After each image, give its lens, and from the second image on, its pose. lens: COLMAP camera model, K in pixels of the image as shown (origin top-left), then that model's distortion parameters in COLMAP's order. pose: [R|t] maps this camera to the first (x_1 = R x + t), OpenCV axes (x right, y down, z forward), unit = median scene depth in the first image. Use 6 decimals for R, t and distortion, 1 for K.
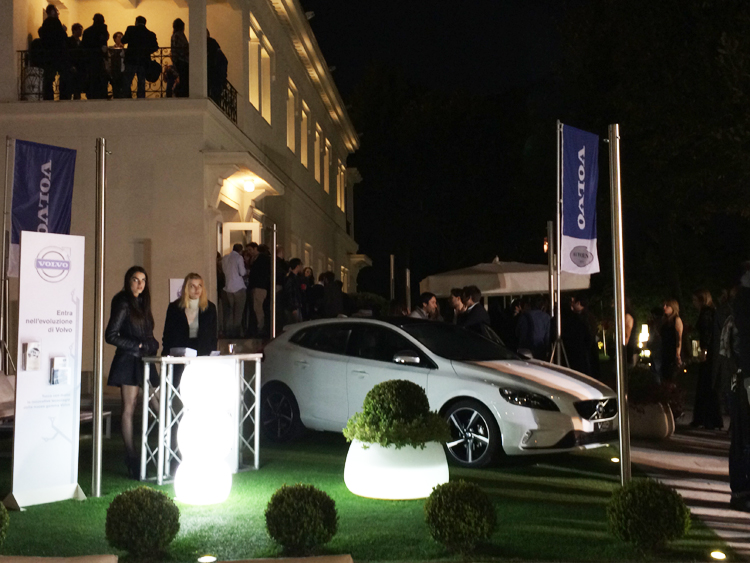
lens RADIAL K [[885.2, 0, 374.3], [0, 885.2, 272.2], [0, 0, 1]] dist [0.035665, 0.015561]
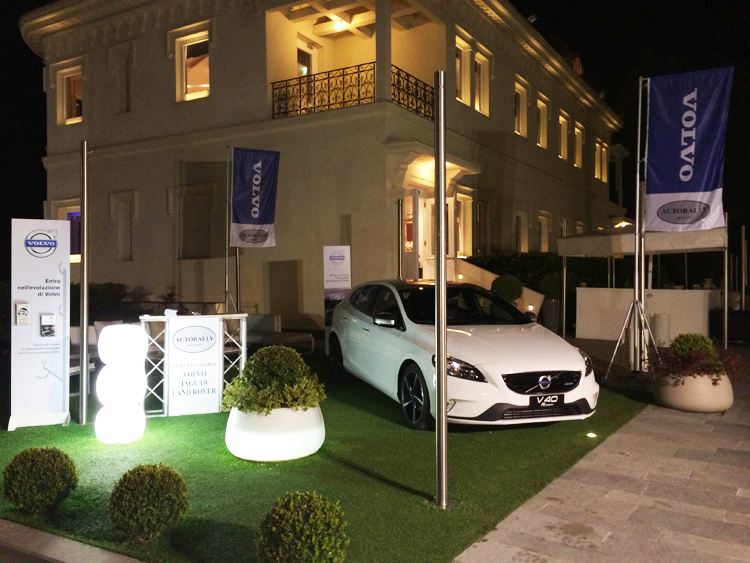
lens RADIAL K [[635.8, 0, 372.4], [0, 635.8, 279.6], [0, 0, 1]] dist [0.067778, -0.088517]
pose [[0.886255, 0.006124, -0.463157, 0.415453], [0.026966, 0.997535, 0.064789, -0.003292], [0.462412, -0.069909, 0.883905, 0.332897]]
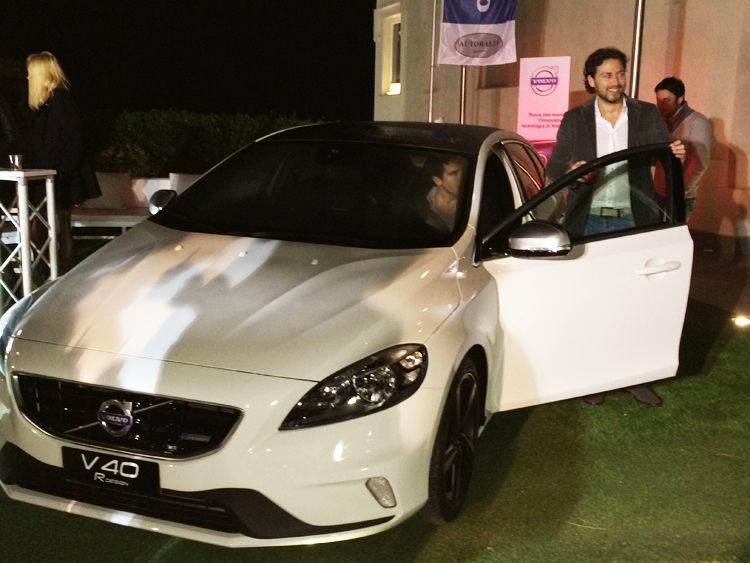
lens RADIAL K [[870.9, 0, 375.0], [0, 870.9, 281.5], [0, 0, 1]] dist [0.044293, 0.006489]
pose [[0.370846, 0.189858, -0.909080, 0.591834], [0.035899, 0.975218, 0.218315, 0.037657], [0.928000, -0.113597, 0.354840, 1.005528]]
